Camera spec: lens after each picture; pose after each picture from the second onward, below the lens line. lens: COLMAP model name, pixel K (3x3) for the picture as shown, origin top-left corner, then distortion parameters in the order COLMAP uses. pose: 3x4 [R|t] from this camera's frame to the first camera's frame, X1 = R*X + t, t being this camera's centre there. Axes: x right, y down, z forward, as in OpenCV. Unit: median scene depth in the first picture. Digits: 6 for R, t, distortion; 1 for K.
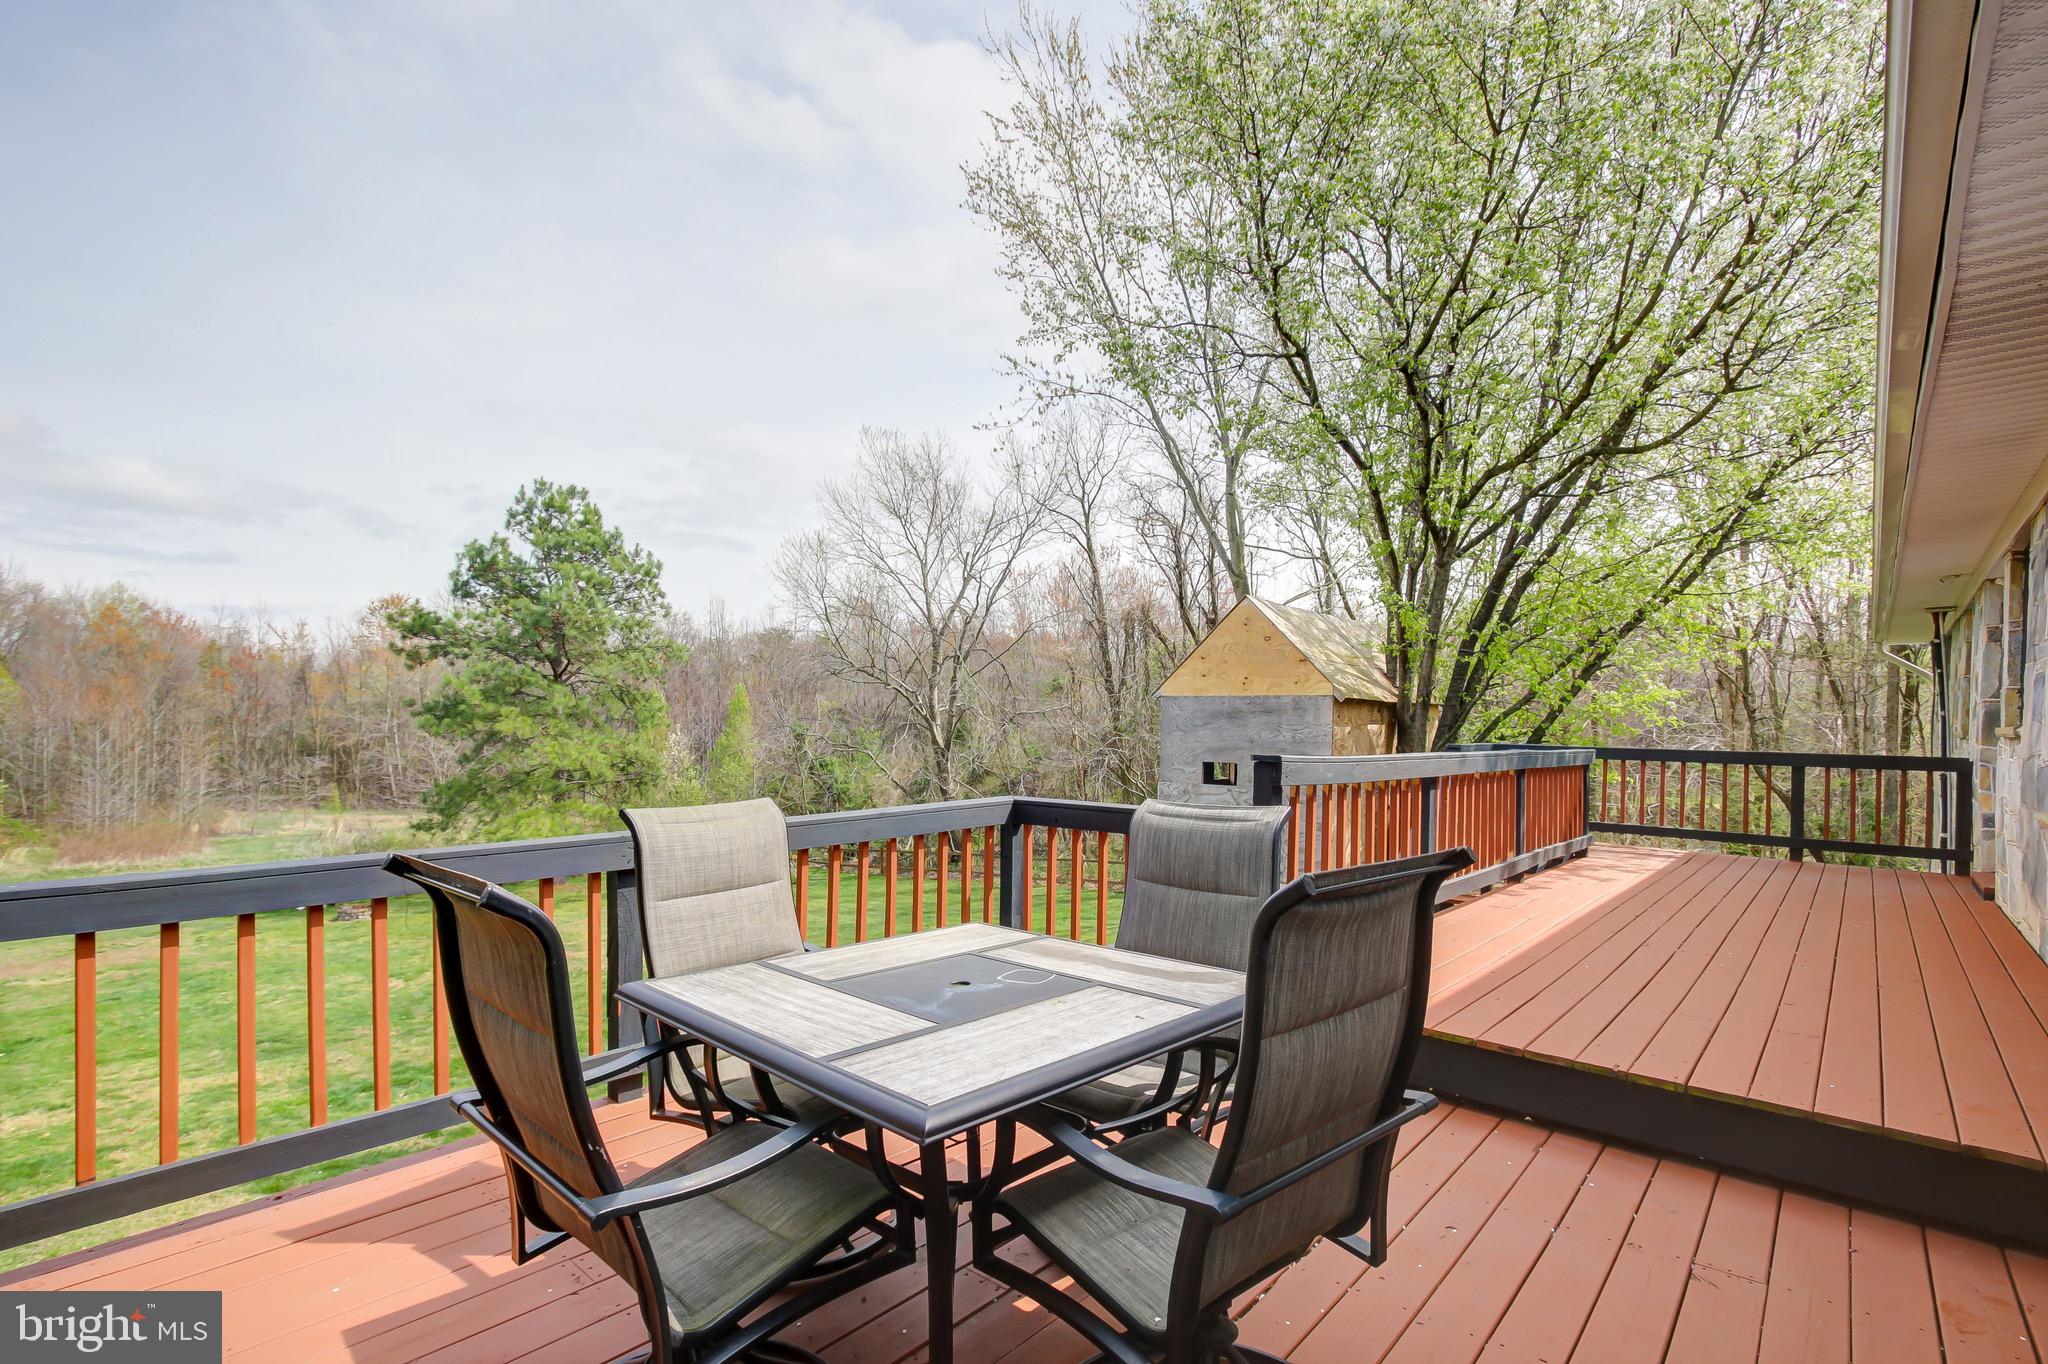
lens RADIAL K [[995.0, 0, 1039.0], [0, 995.0, 731.8], [0, 0, 1]] dist [-0.001808, -0.000038]
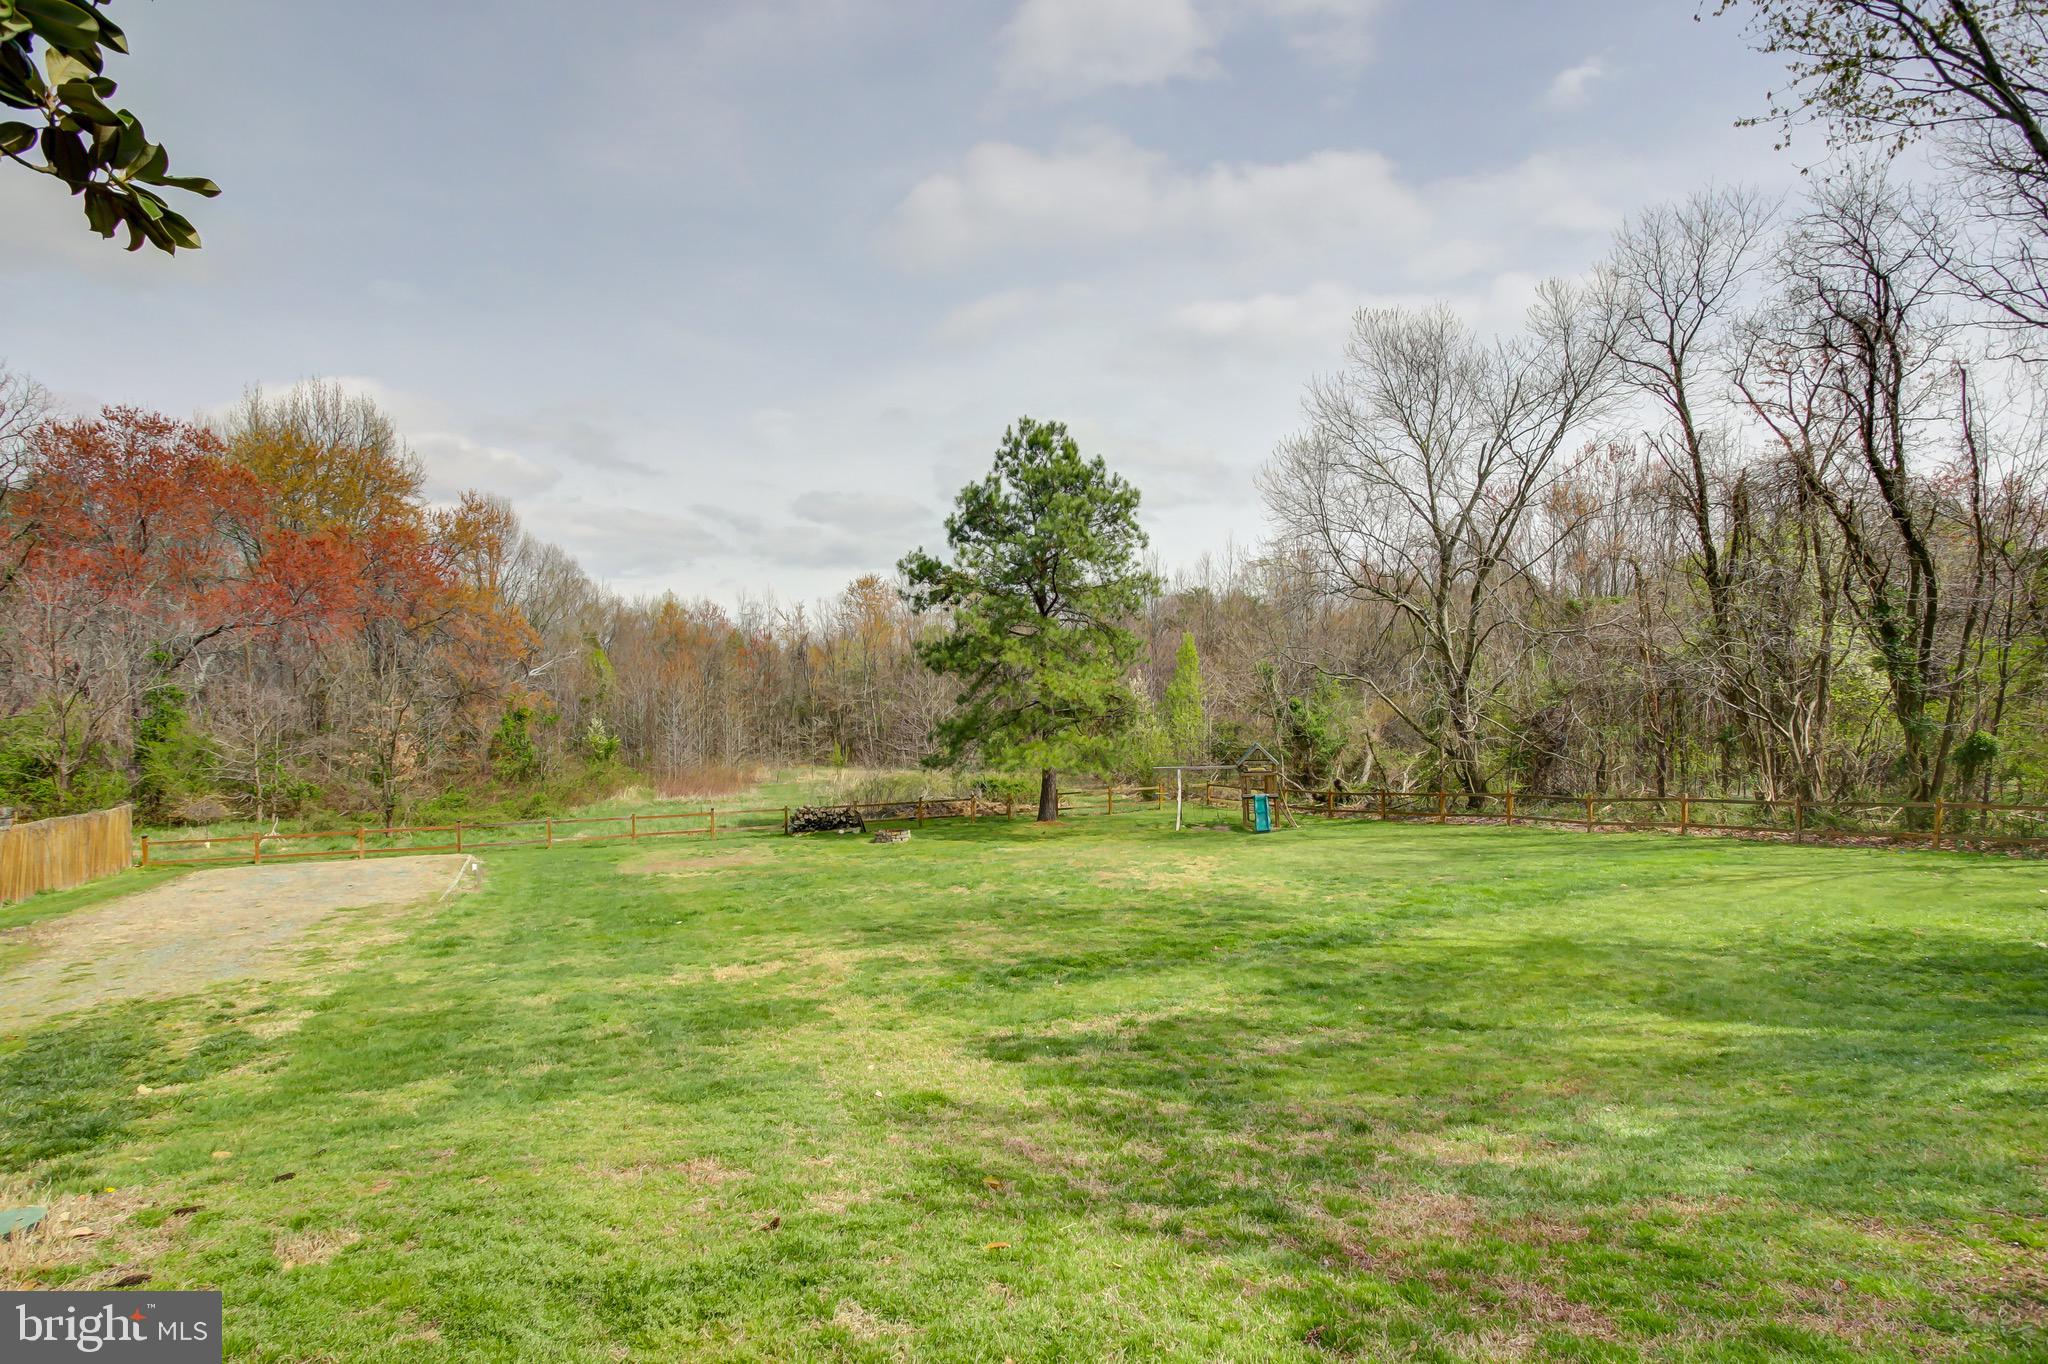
lens RADIAL K [[998.1, 0, 1003.0], [0, 998.1, 736.8], [0, 0, 1]] dist [-0.023913, 0.000390]
pose [[0.914589, -0.011481, -0.404222, -0.118069], [0.022154, 0.999518, 0.021736, 0.045553], [0.403778, -0.028835, 0.914402, 0.062002]]
